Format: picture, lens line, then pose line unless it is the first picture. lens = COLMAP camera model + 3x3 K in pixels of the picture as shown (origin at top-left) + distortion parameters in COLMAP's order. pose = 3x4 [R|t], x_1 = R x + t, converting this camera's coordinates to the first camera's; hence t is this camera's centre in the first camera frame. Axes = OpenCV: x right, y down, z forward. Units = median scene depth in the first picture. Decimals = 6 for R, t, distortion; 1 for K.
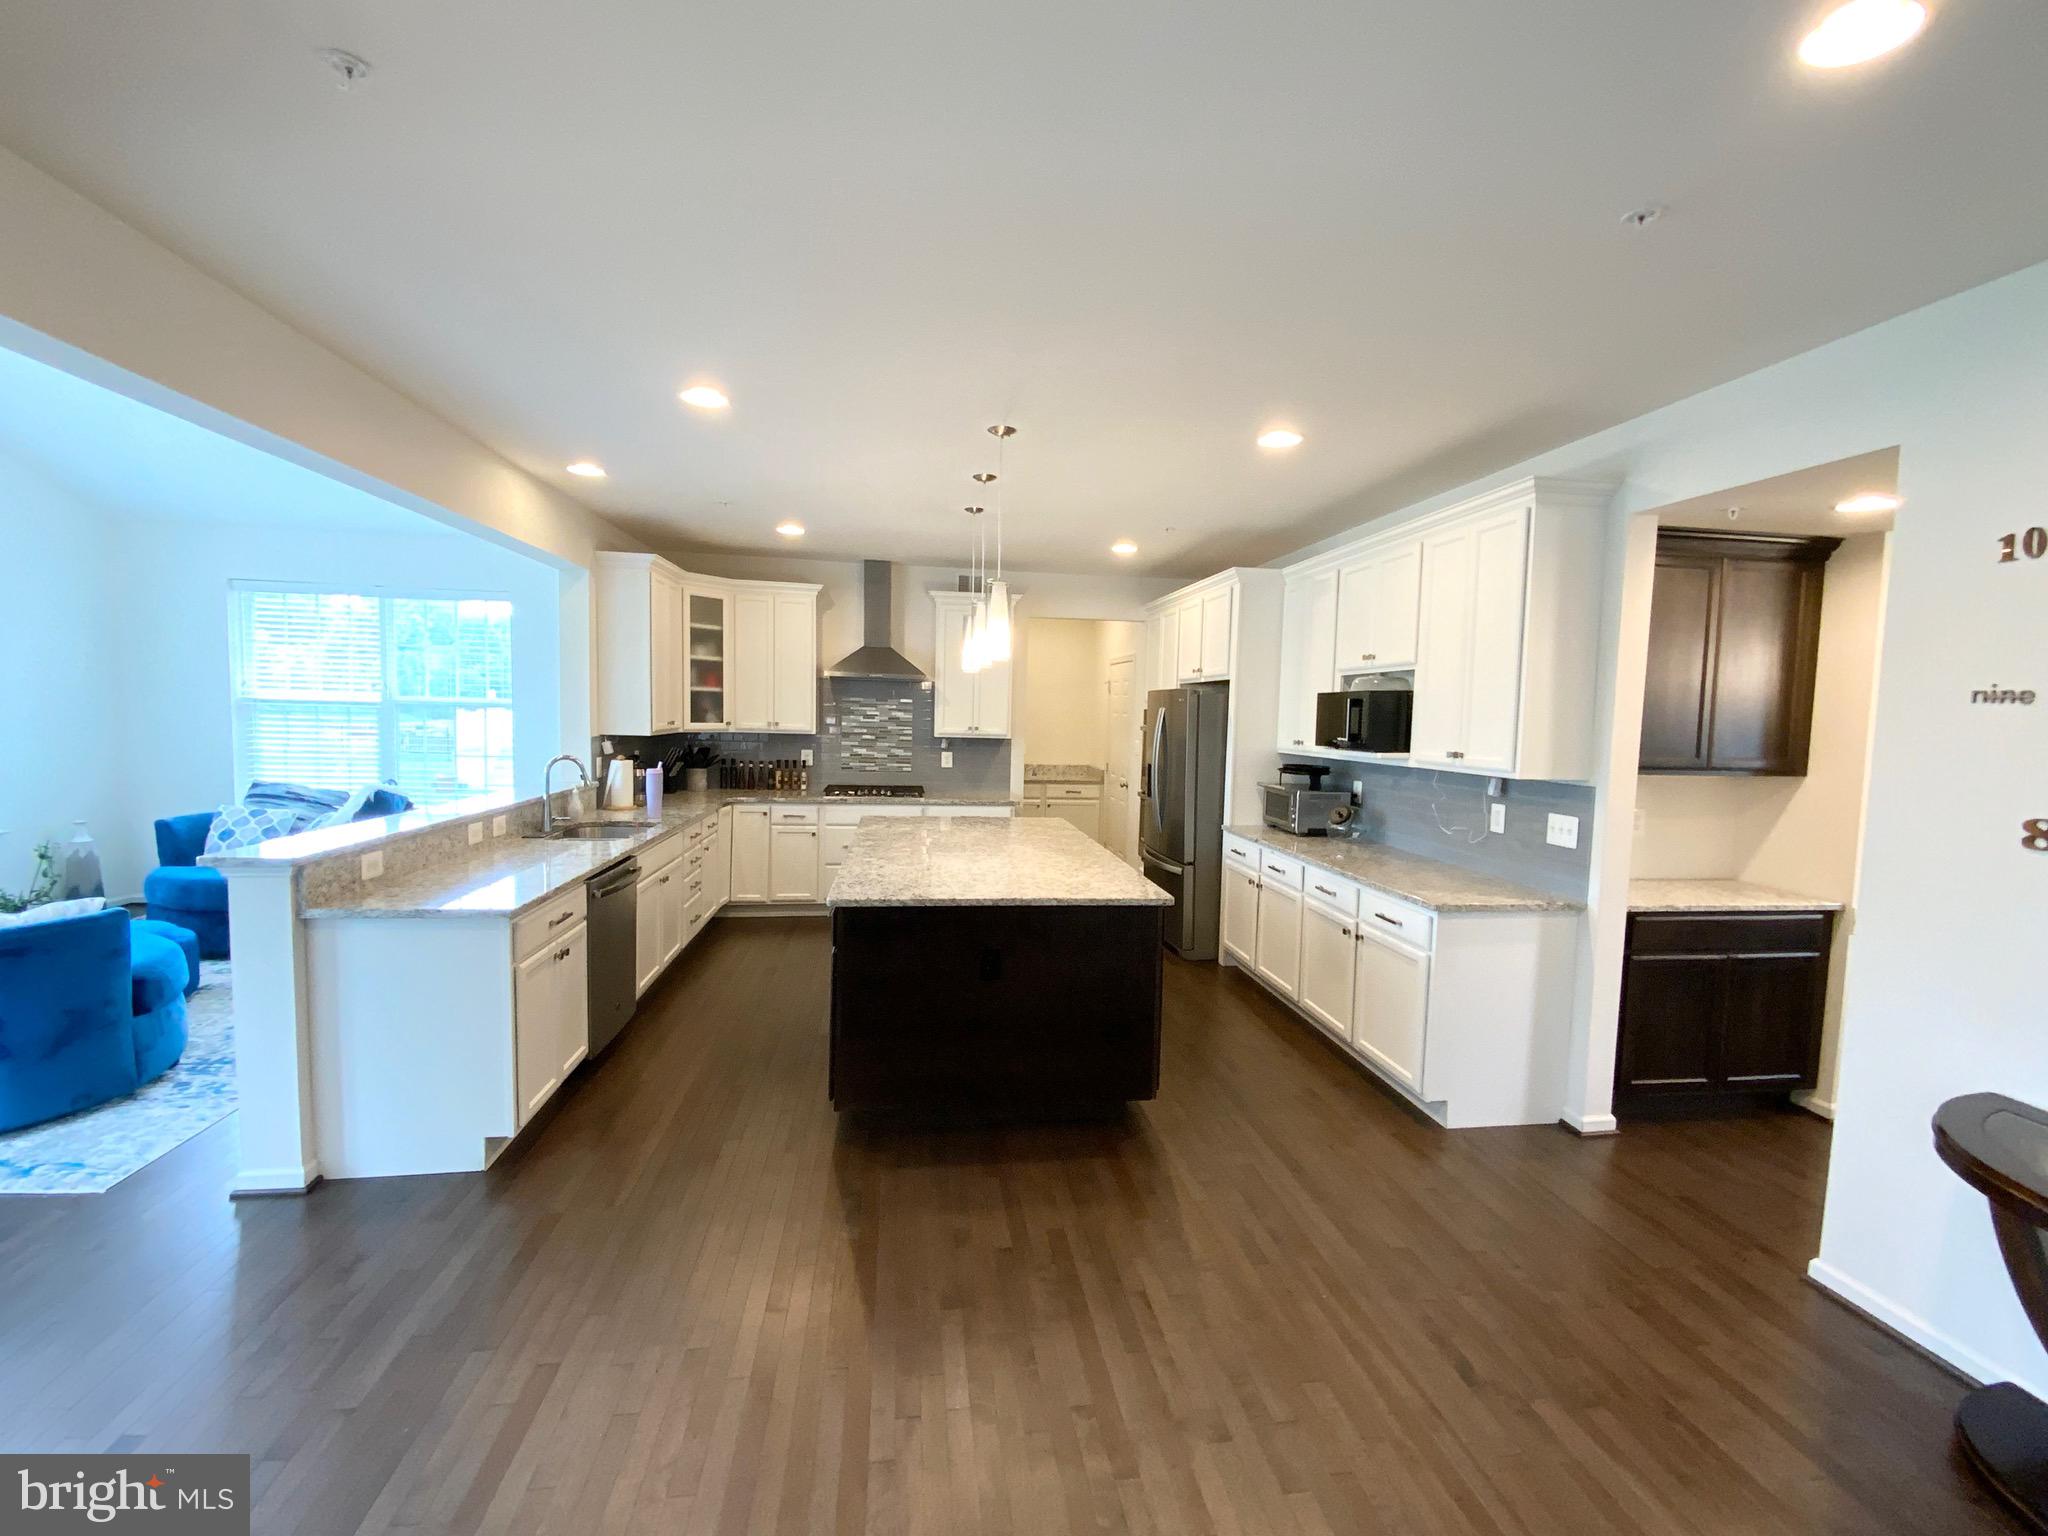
lens RADIAL K [[855.4, 0, 1027.0], [0, 855.4, 769.4], [0, 0, 1]] dist [0.020426, -0.018583]
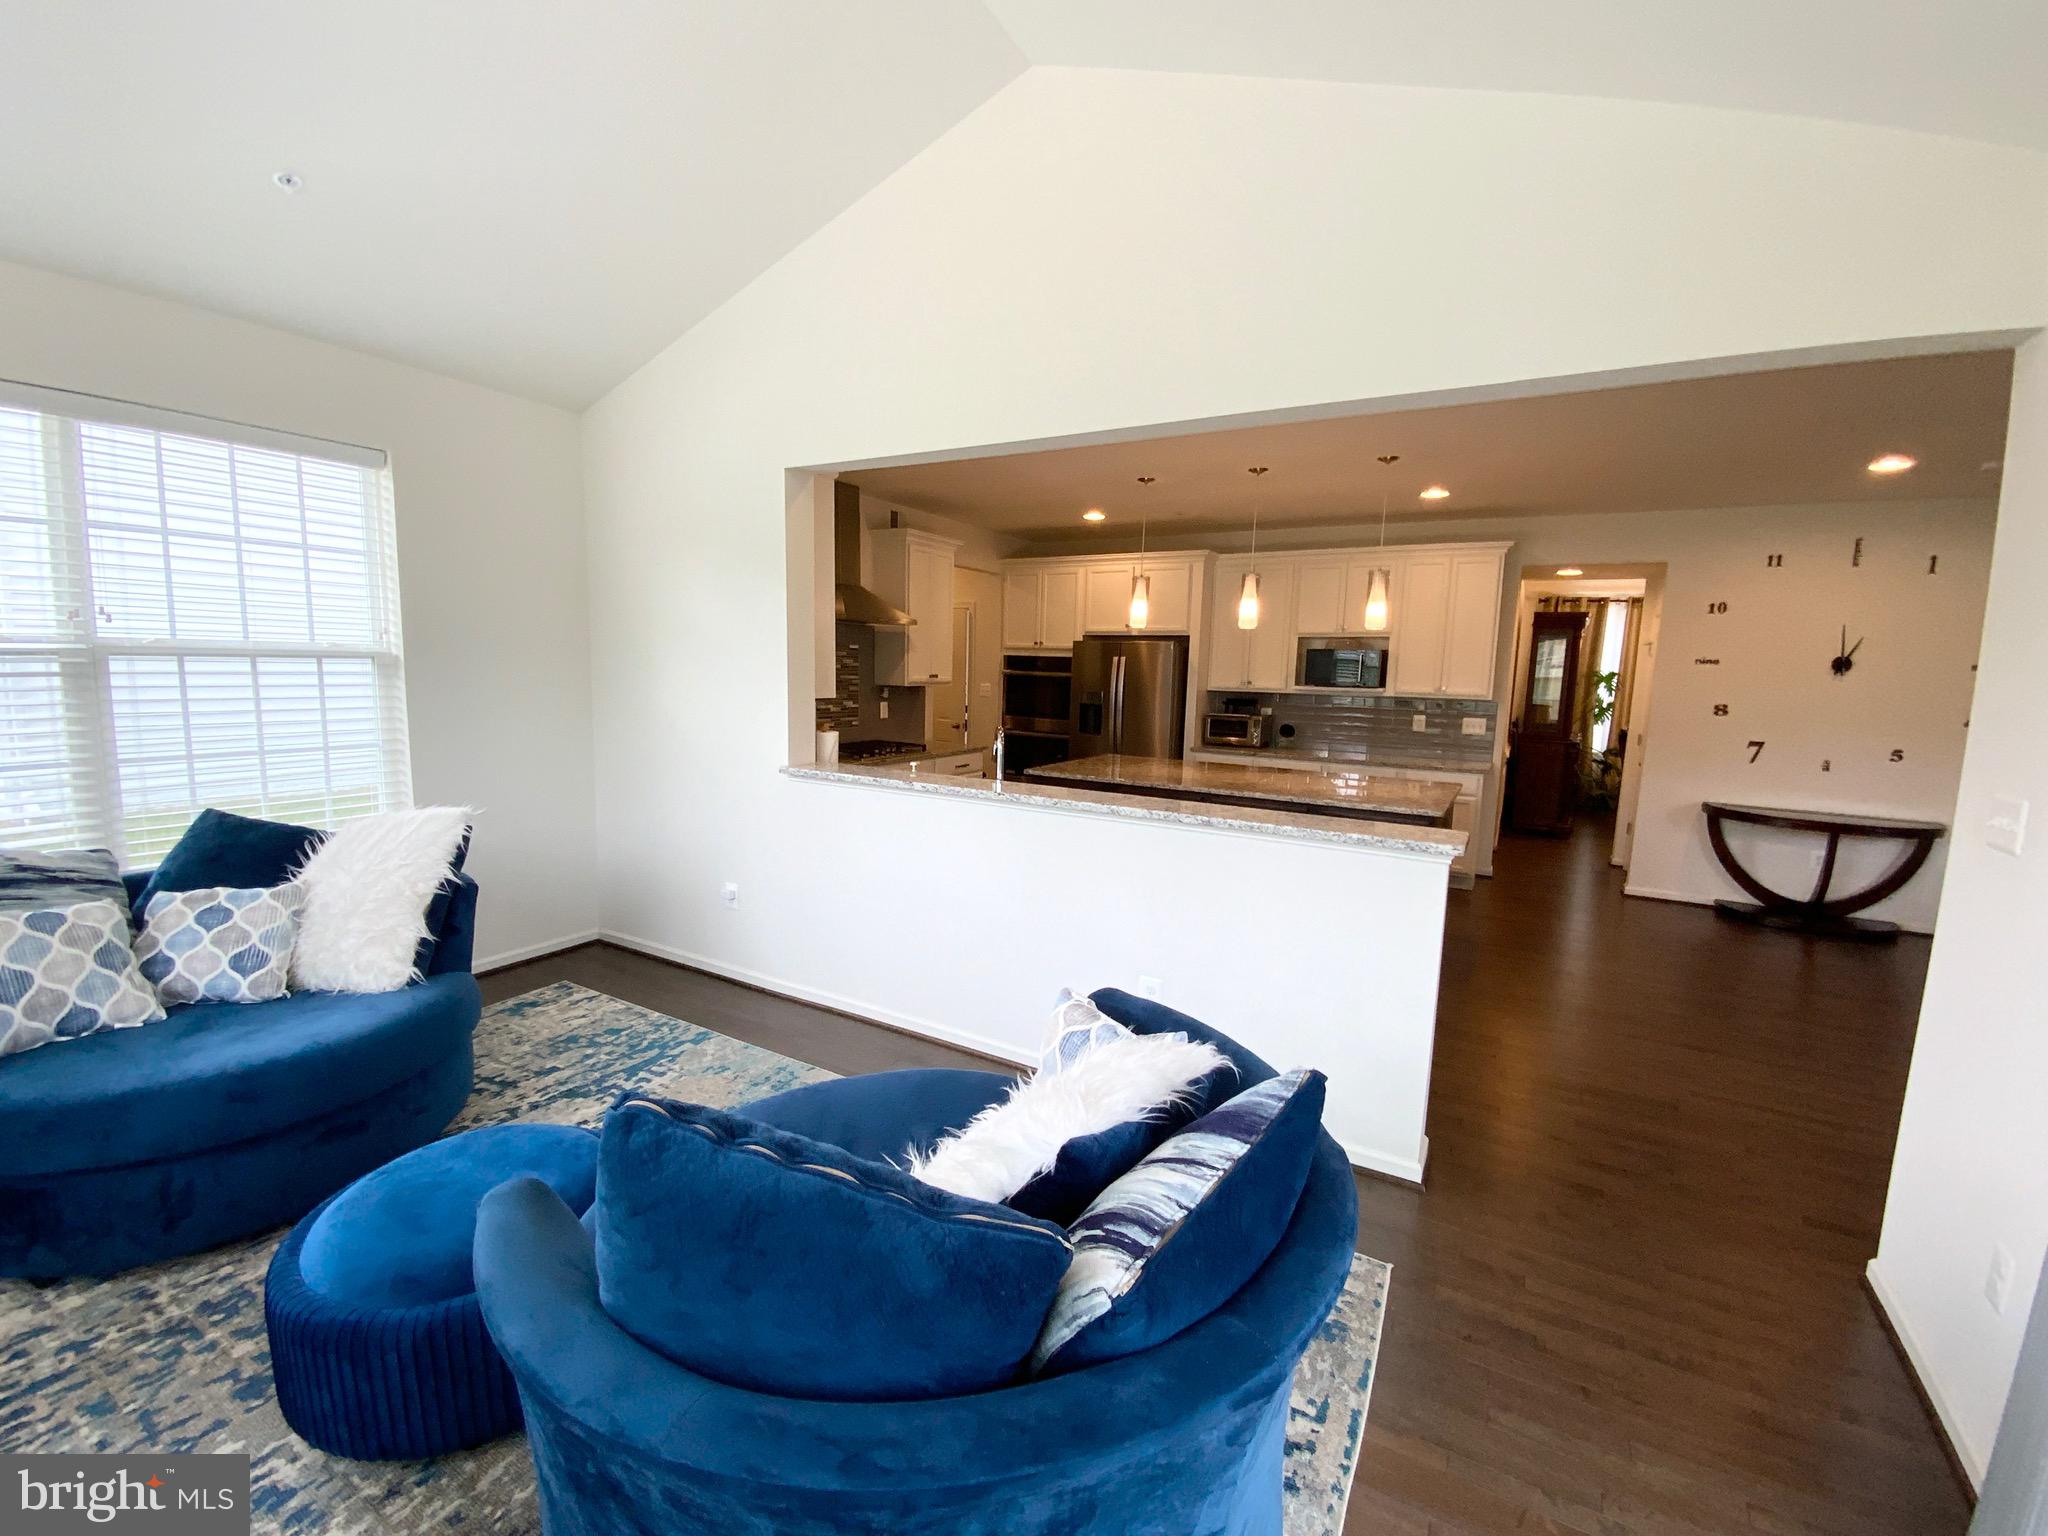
lens RADIAL K [[855.4, 0, 1027.0], [0, 855.4, 769.4], [0, 0, 1]] dist [0.020426, -0.018583]
pose [[0.620772, -0.109351, 0.776327, -0.991925], [0.043841, 0.993517, 0.104888, -0.051490], [-0.782764, -0.031077, 0.621542, 0.393081]]
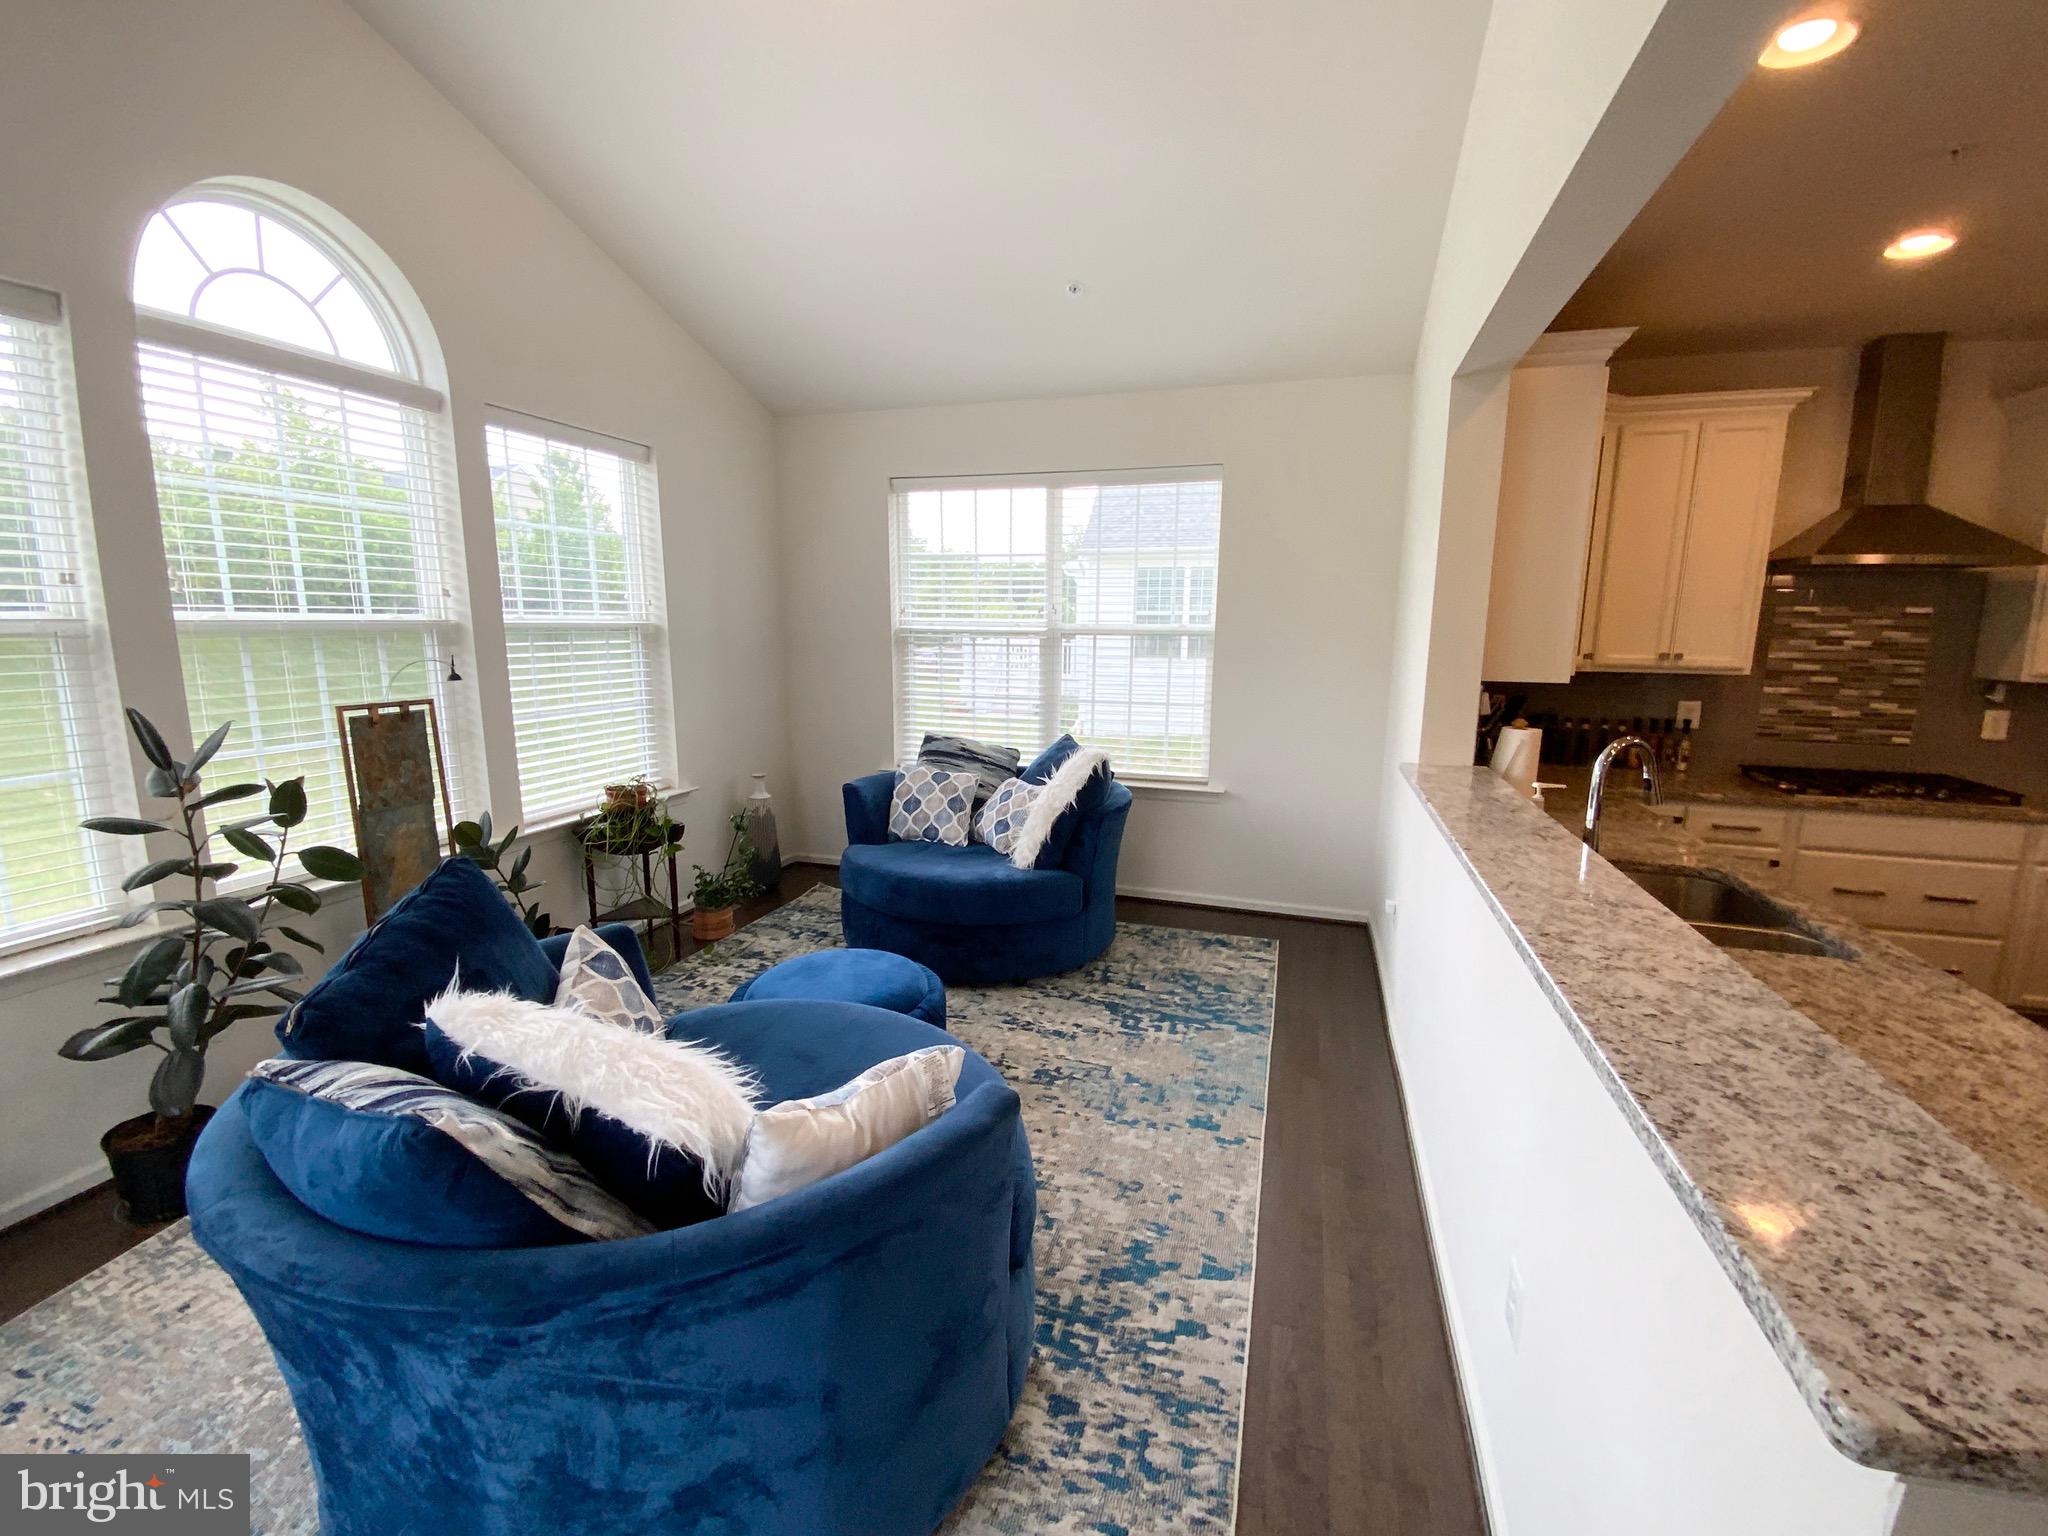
lens RADIAL K [[855.6, 0, 1024.0], [0, 855.6, 768.0], [0, 0, 1]] dist [0.019120, -0.017141]
pose [[0.895580, 0.053743, -0.441642, -0.528774], [-0.014852, 0.995735, 0.091053, -0.031708], [0.444652, -0.074986, 0.892559, 0.374279]]
